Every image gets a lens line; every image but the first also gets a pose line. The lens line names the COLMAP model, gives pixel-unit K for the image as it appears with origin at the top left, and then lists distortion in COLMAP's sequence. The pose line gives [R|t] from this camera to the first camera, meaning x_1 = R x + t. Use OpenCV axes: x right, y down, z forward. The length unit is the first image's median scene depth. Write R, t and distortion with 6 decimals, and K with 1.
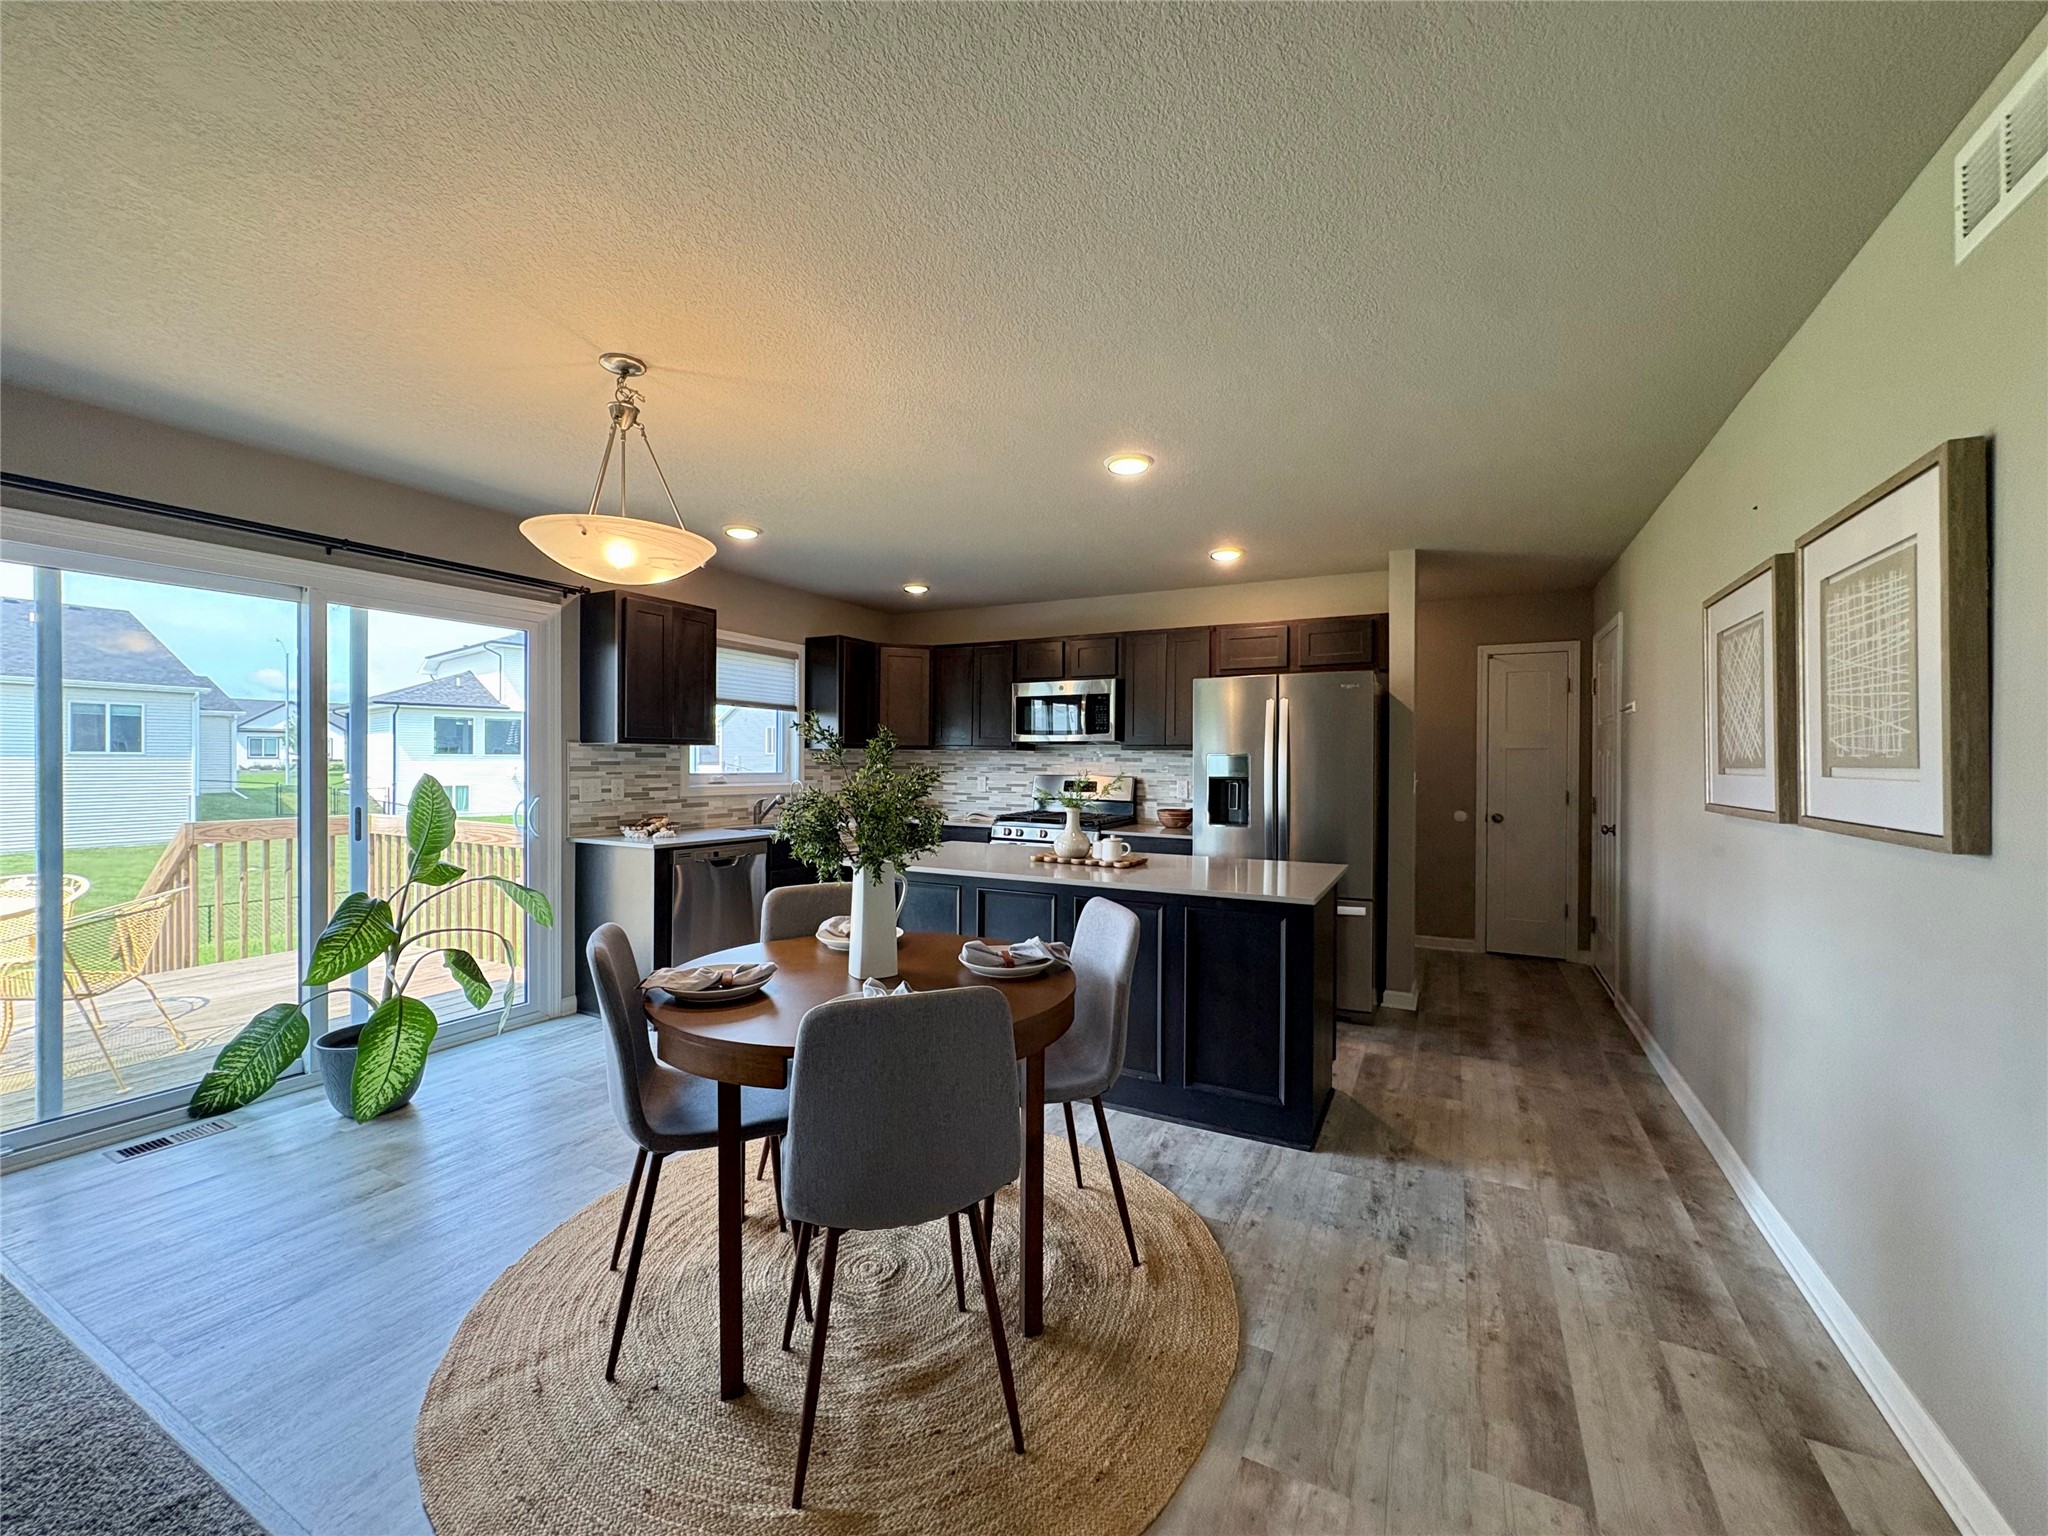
lens RADIAL K [[814.5, 0, 1028.4], [0, 814.5, 762.2], [0, 0, 1]] dist [0.000441, -0.000084]
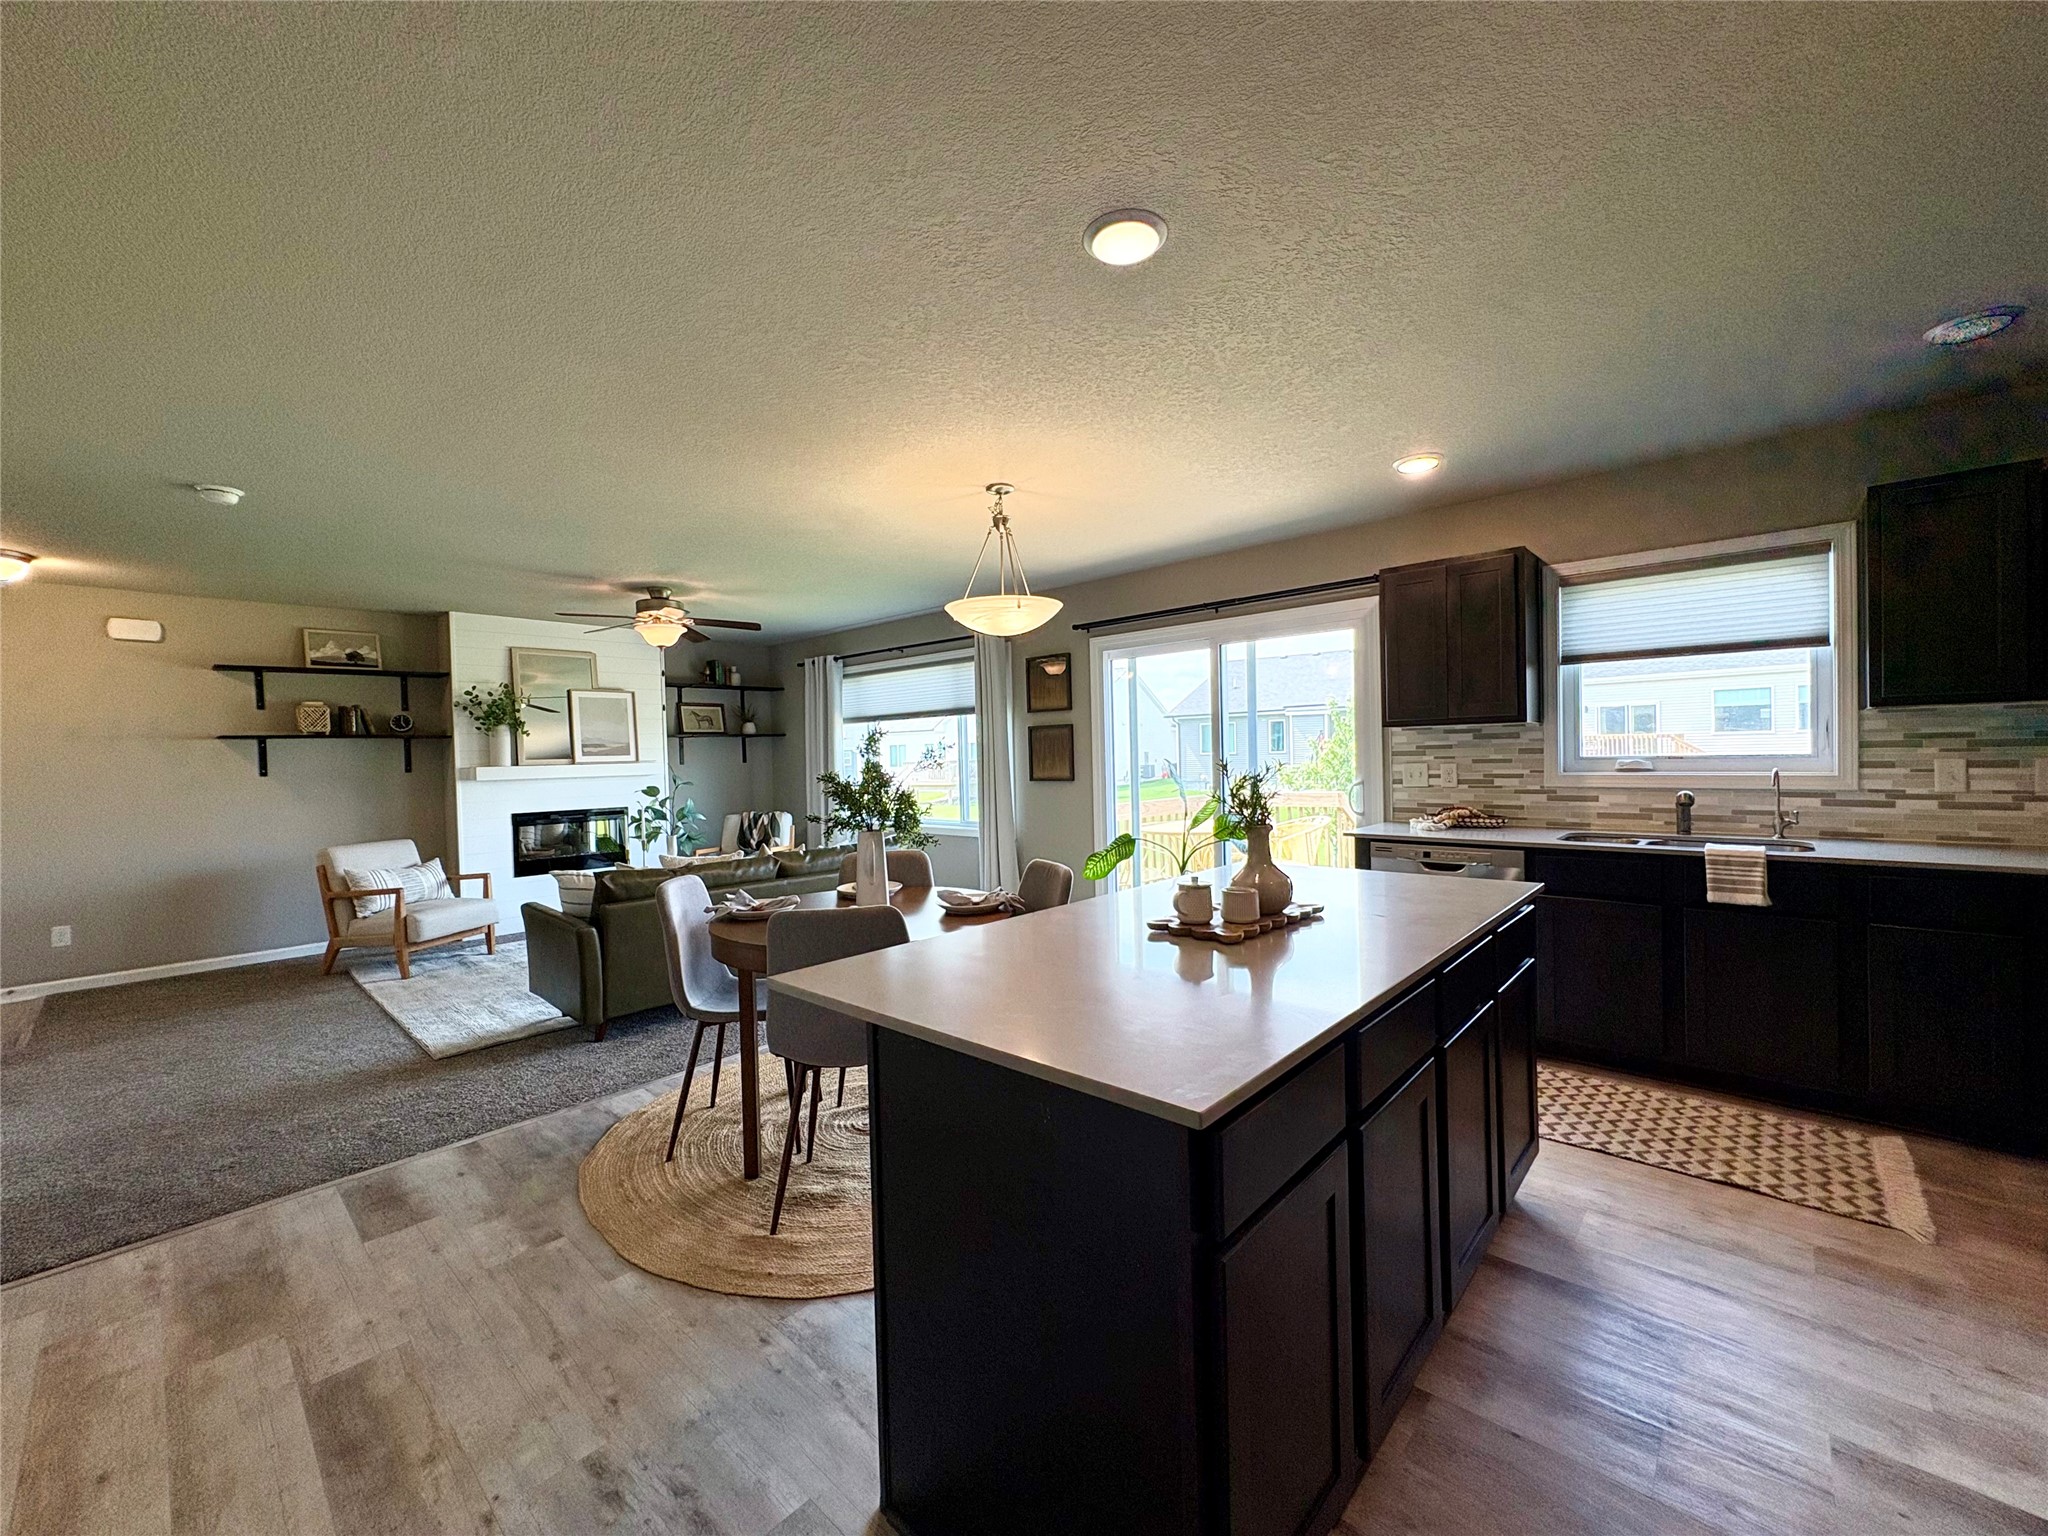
lens RADIAL K [[814.5, 0, 1017.8], [0, 814.5, 769.4], [0, 0, 1]] dist [0.000441, -0.000084]
pose [[-0.264170, 0.018442, -0.964300, 0.538313], [0.024187, 0.999629, 0.012491, 0.003678], [0.964173, -0.020024, -0.264519, 0.813761]]
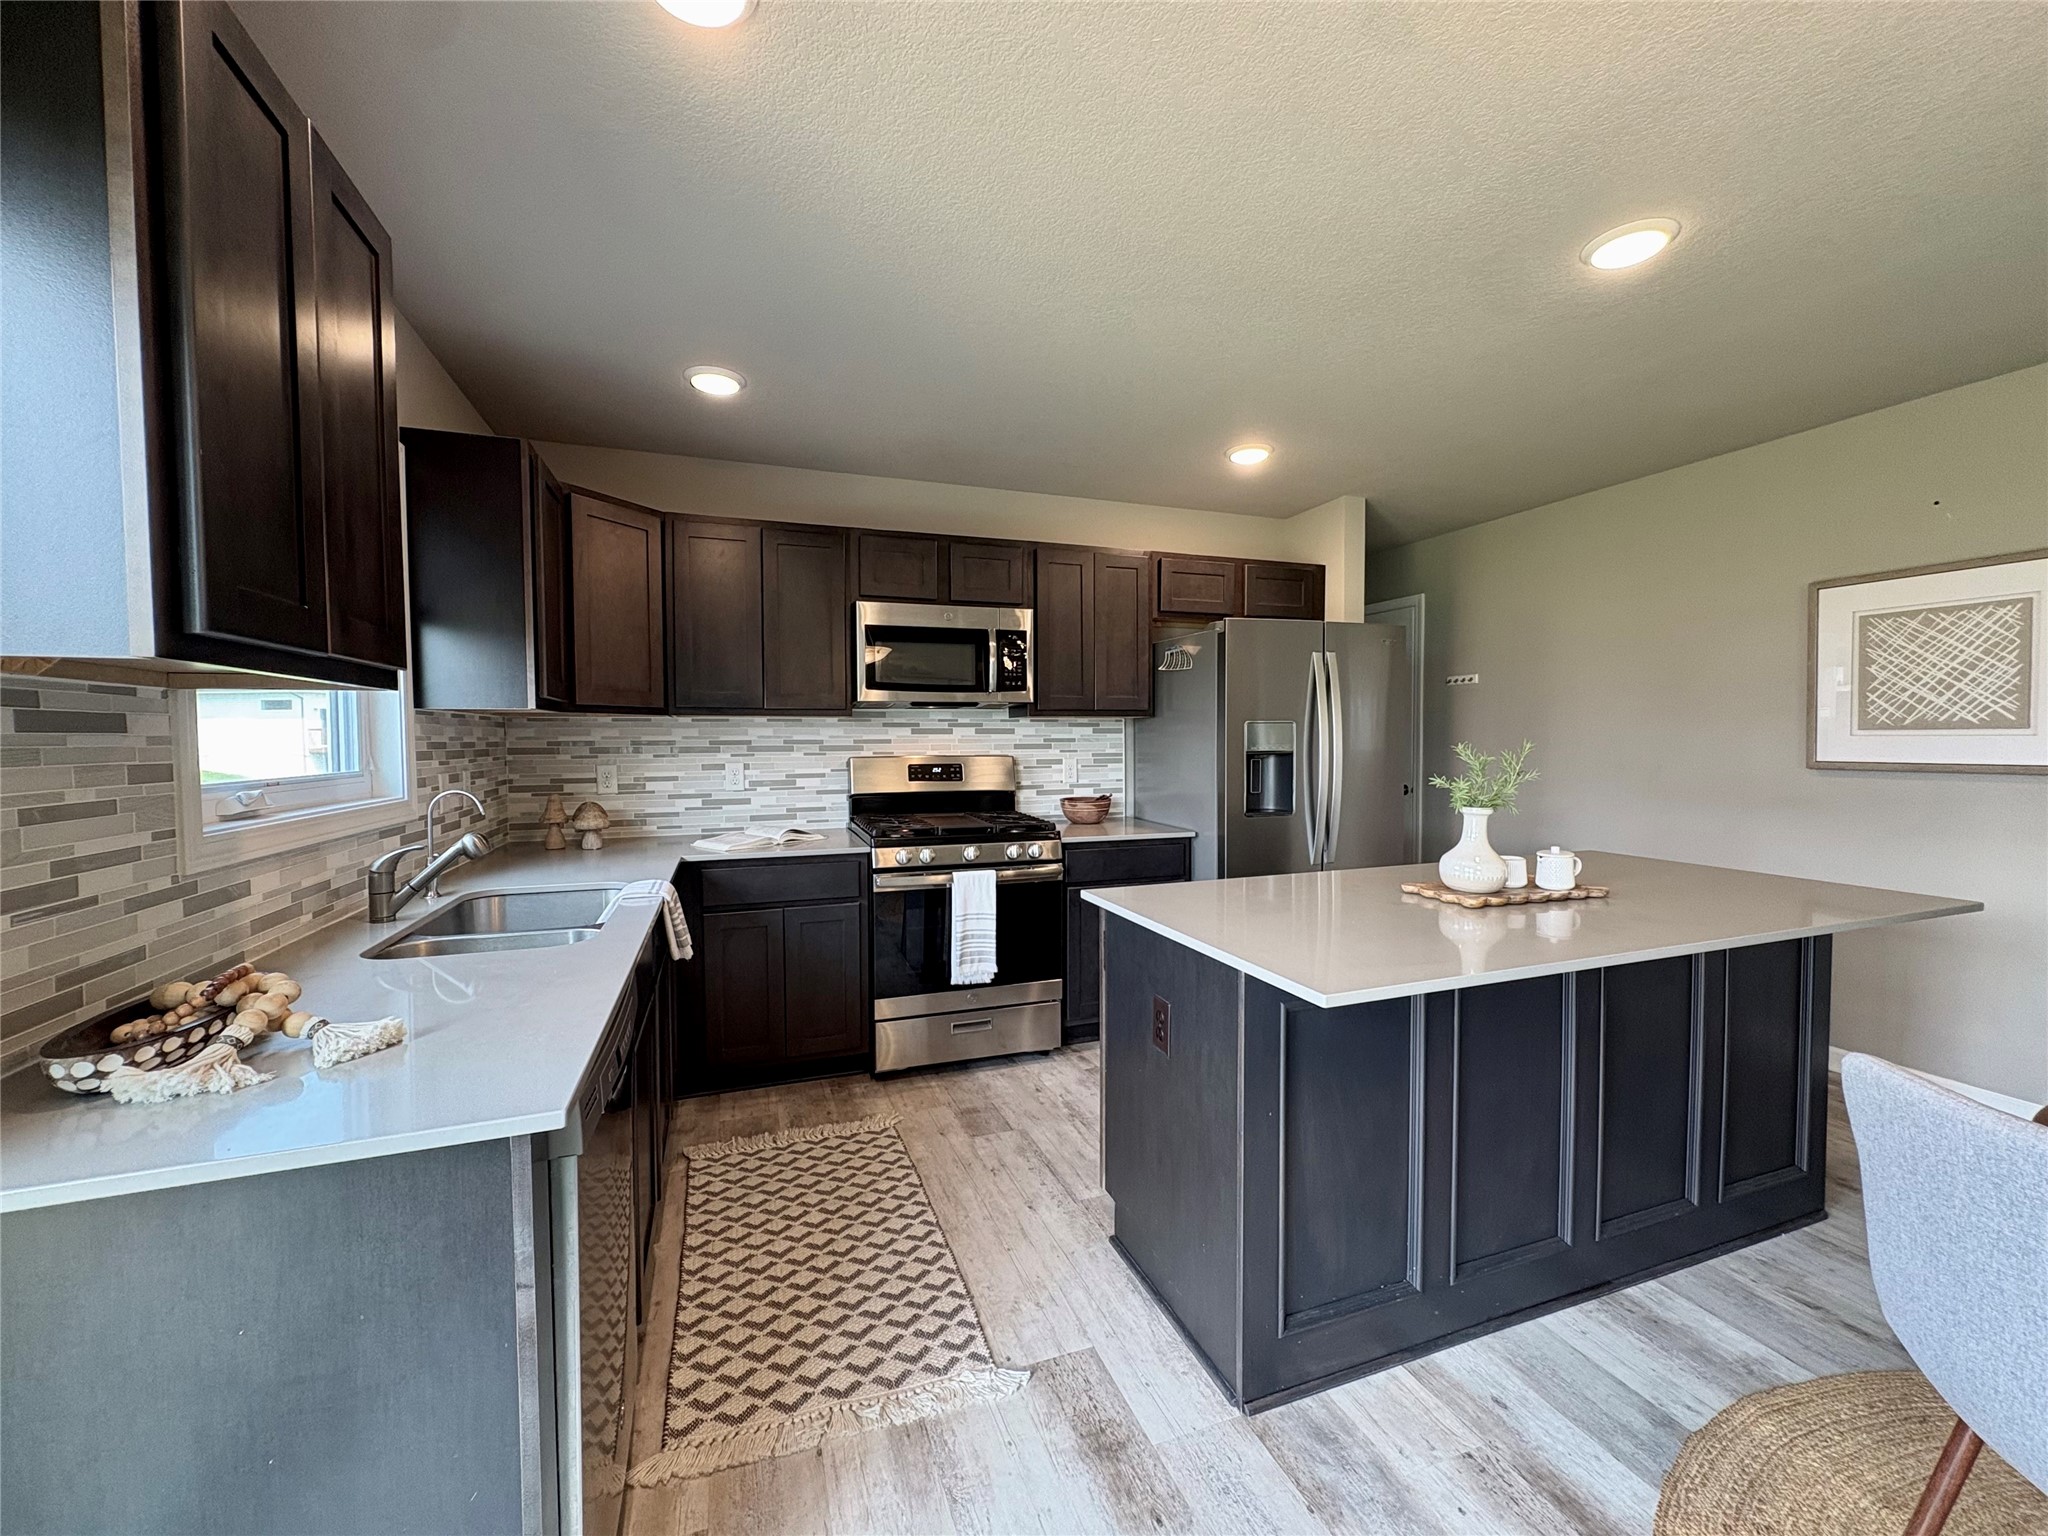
lens RADIAL K [[814.5, 0, 1026.4], [0, 814.5, 765.5], [0, 0, 1]] dist [0.000441, -0.000084]
pose [[0.675358, -0.038481, 0.736486, -0.495099], [0.010633, 0.999042, 0.042449, -0.003867], [-0.737414, -0.020837, 0.675120, 0.691475]]
